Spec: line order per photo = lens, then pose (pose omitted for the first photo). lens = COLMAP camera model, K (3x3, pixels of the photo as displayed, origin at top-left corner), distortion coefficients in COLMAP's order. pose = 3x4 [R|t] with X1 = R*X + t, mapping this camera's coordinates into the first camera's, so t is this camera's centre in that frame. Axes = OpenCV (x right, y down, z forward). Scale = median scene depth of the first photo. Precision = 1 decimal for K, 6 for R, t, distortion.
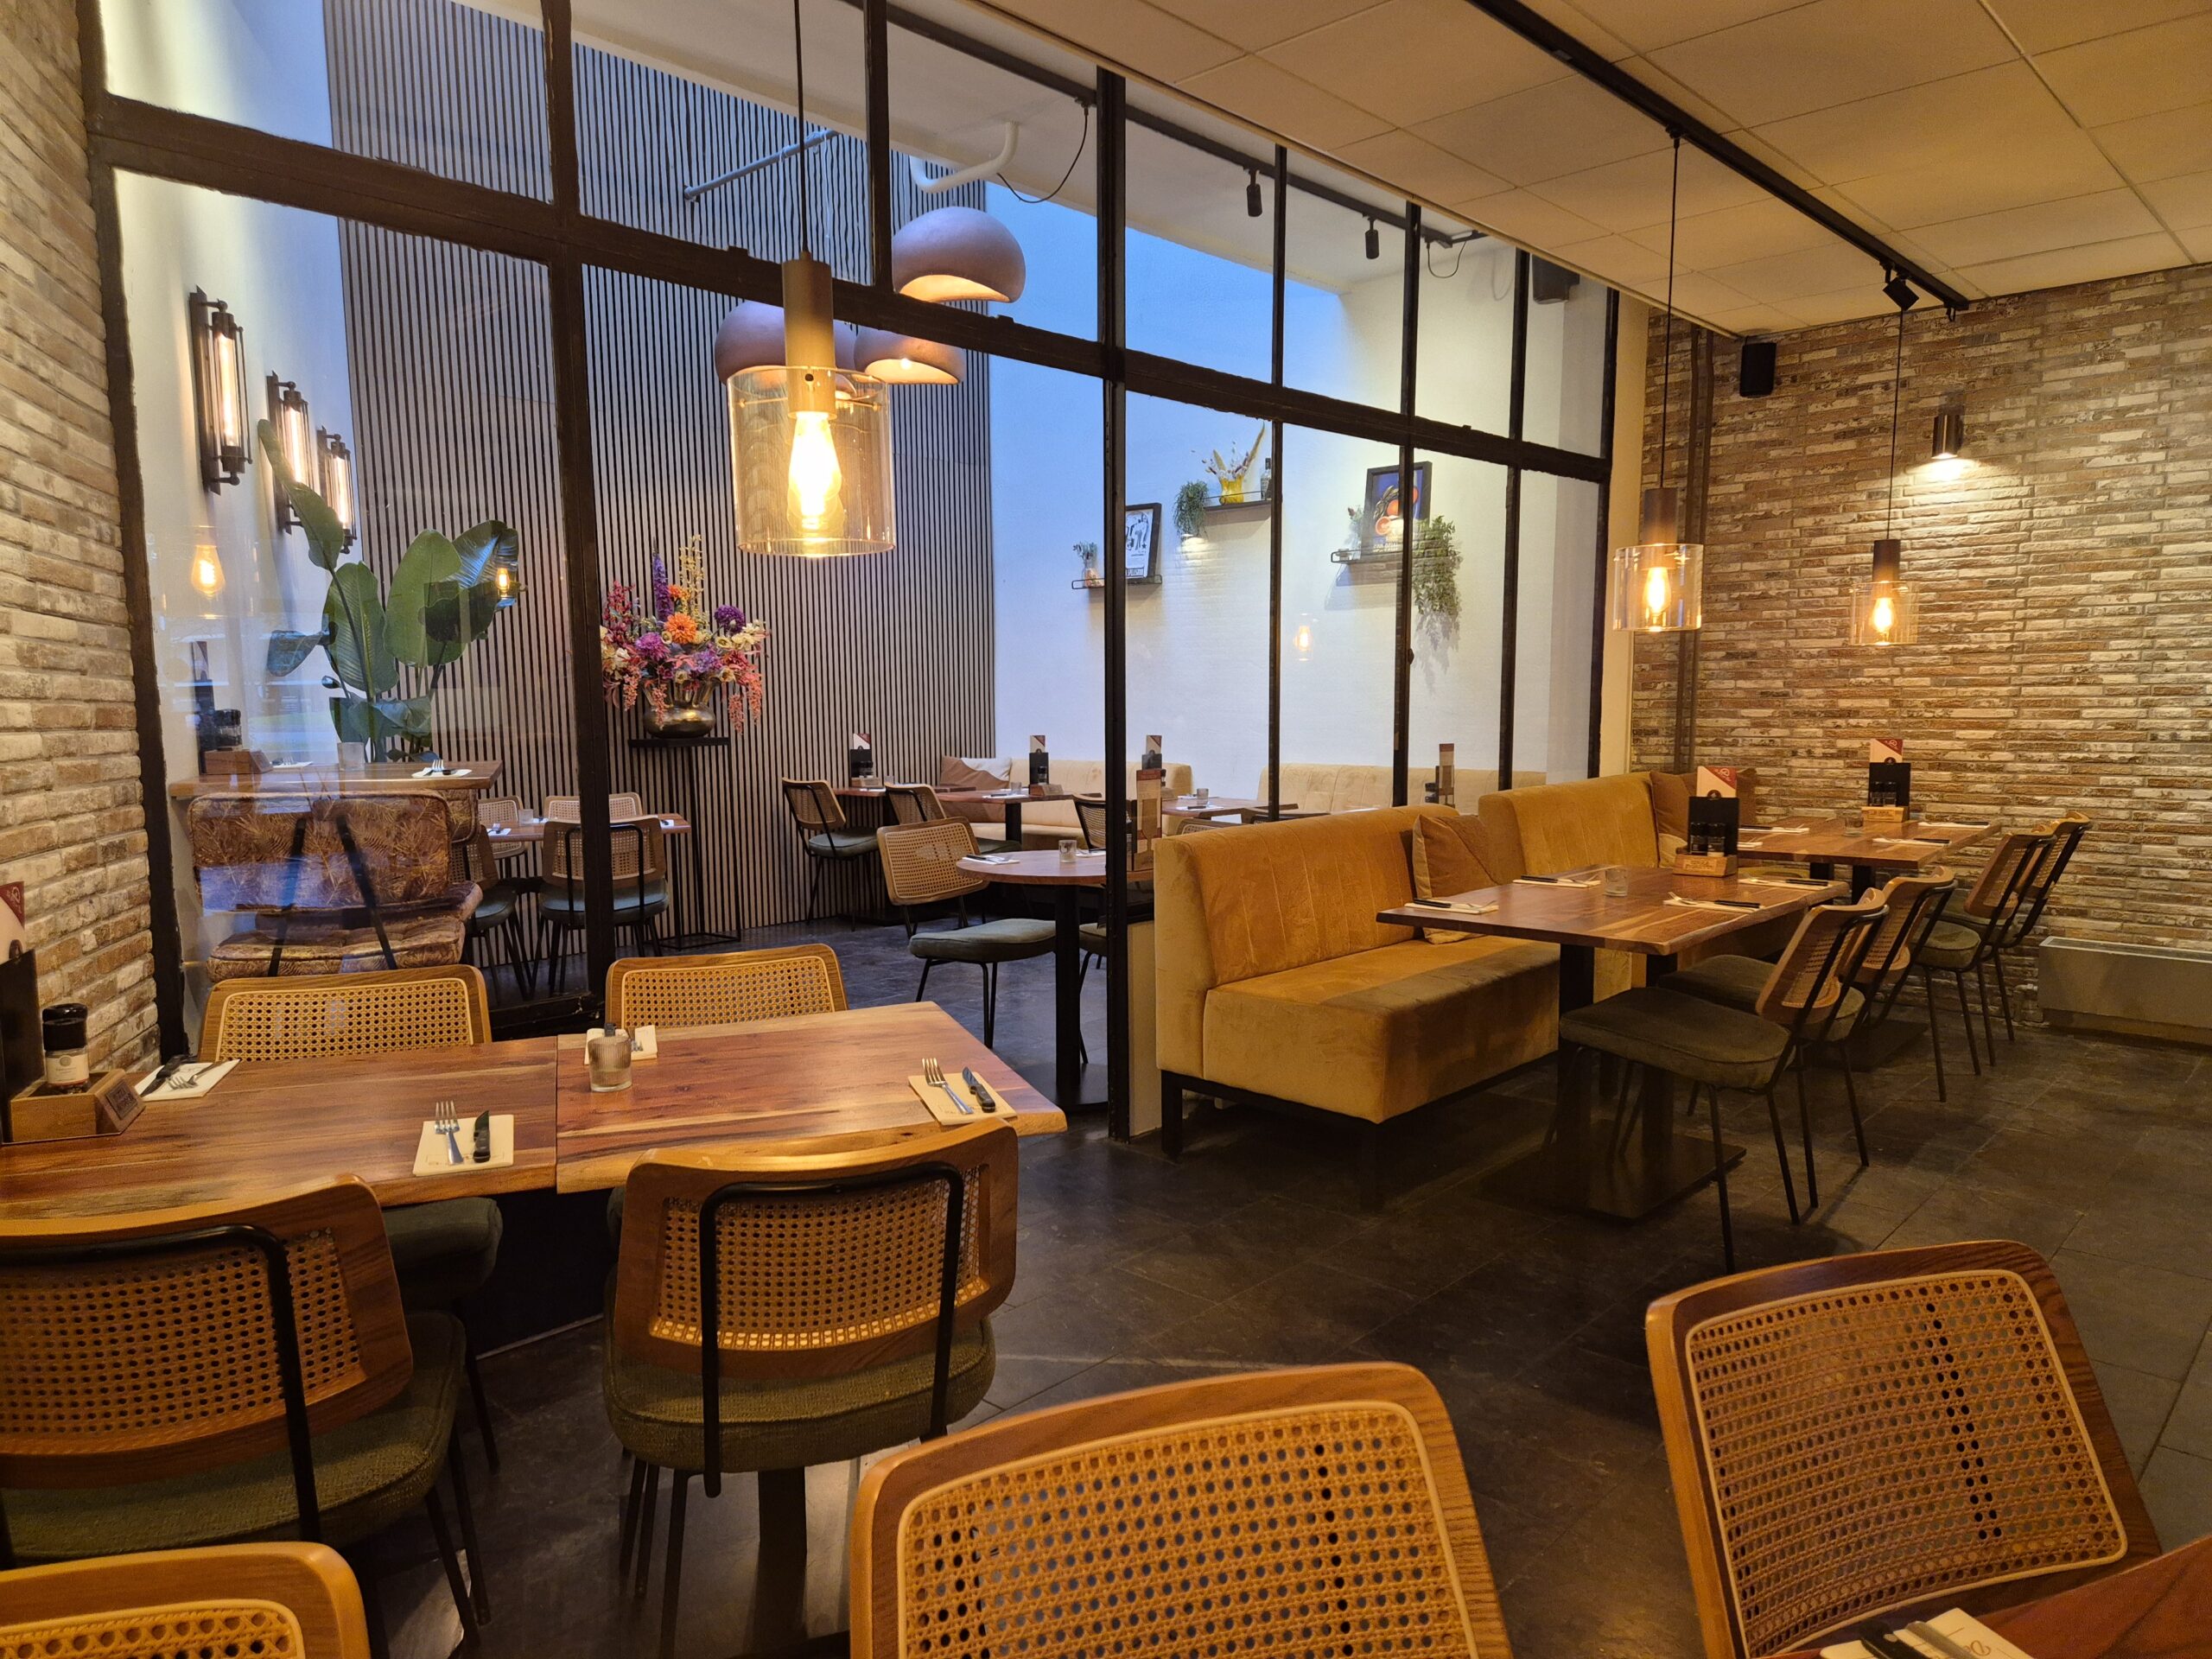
lens RADIAL K [[1477.2, 0, 1107.3], [0, 1477.2, 837.4], [0, 0, 1]] dist [0.050011, -0.000170]
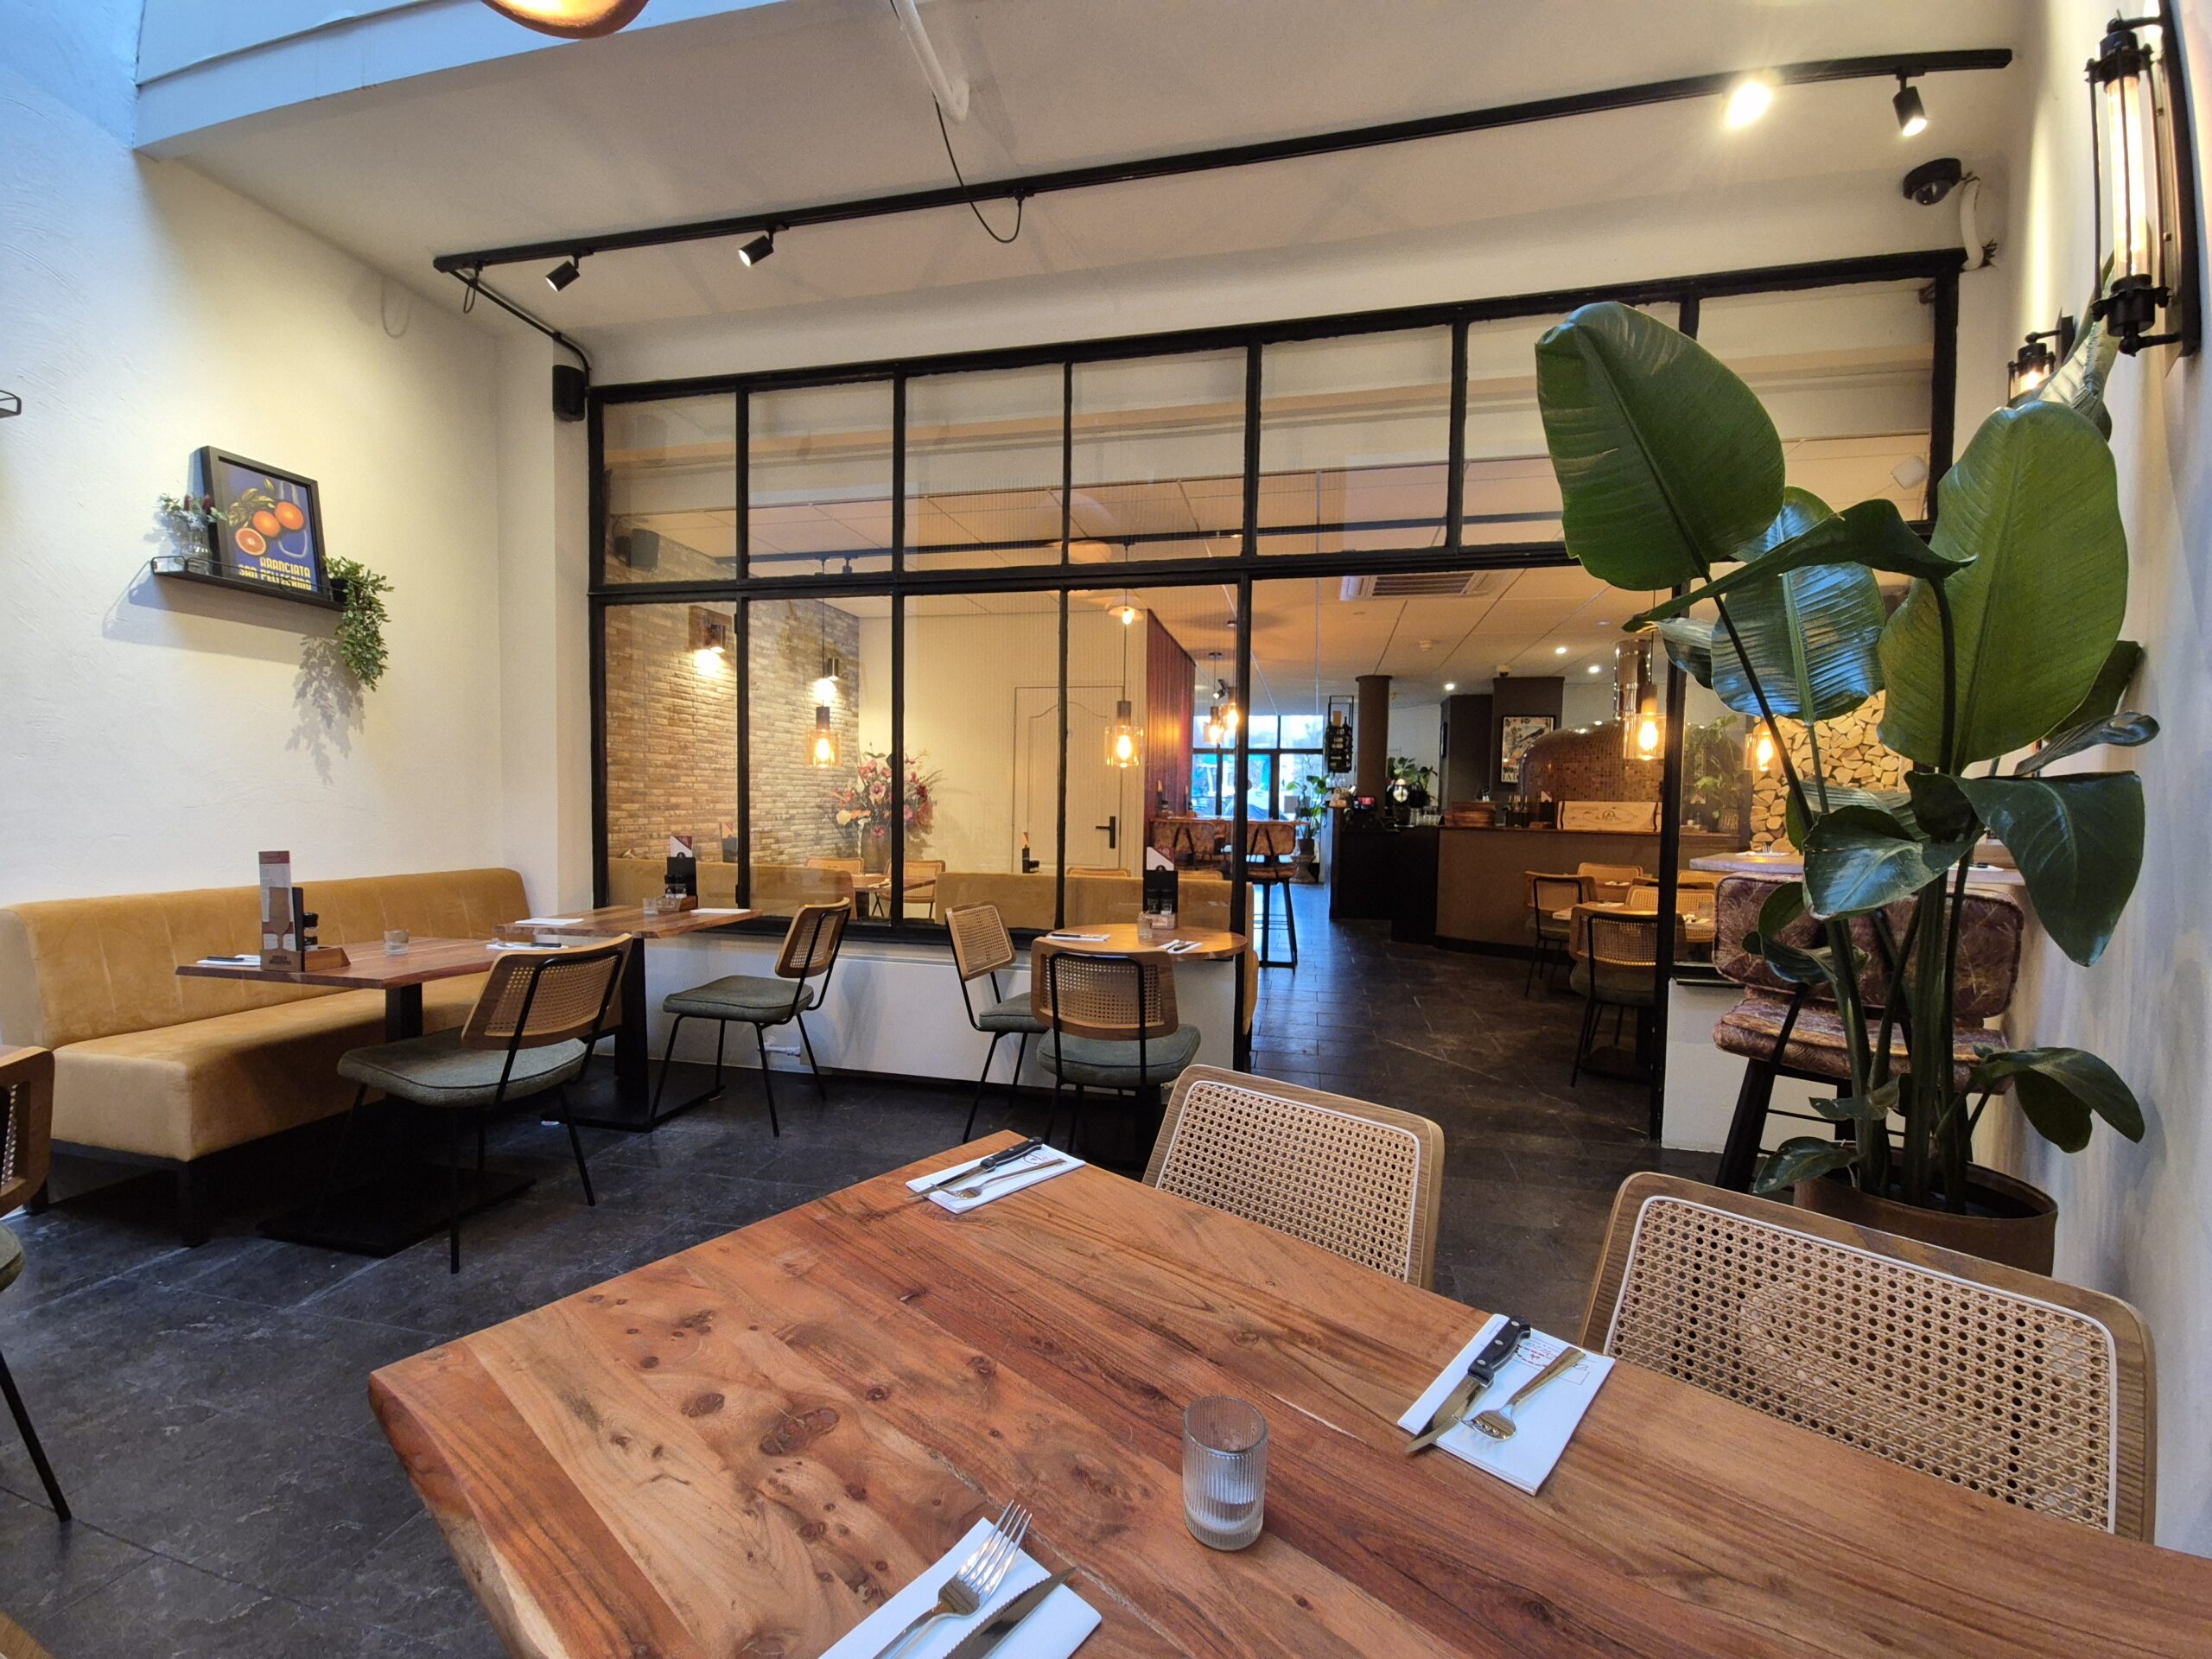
lens RADIAL K [[891.6, 0, 1106.1], [0, 891.6, 826.6], [0, 0, 1]] dist [-0.001908, -0.000025]
pose [[-0.509192, -0.015093, 0.860521, -0.452645], [0.088357, 0.993647, 0.069711, -0.084998], [-0.856106, 0.111529, -0.504623, 1.053315]]
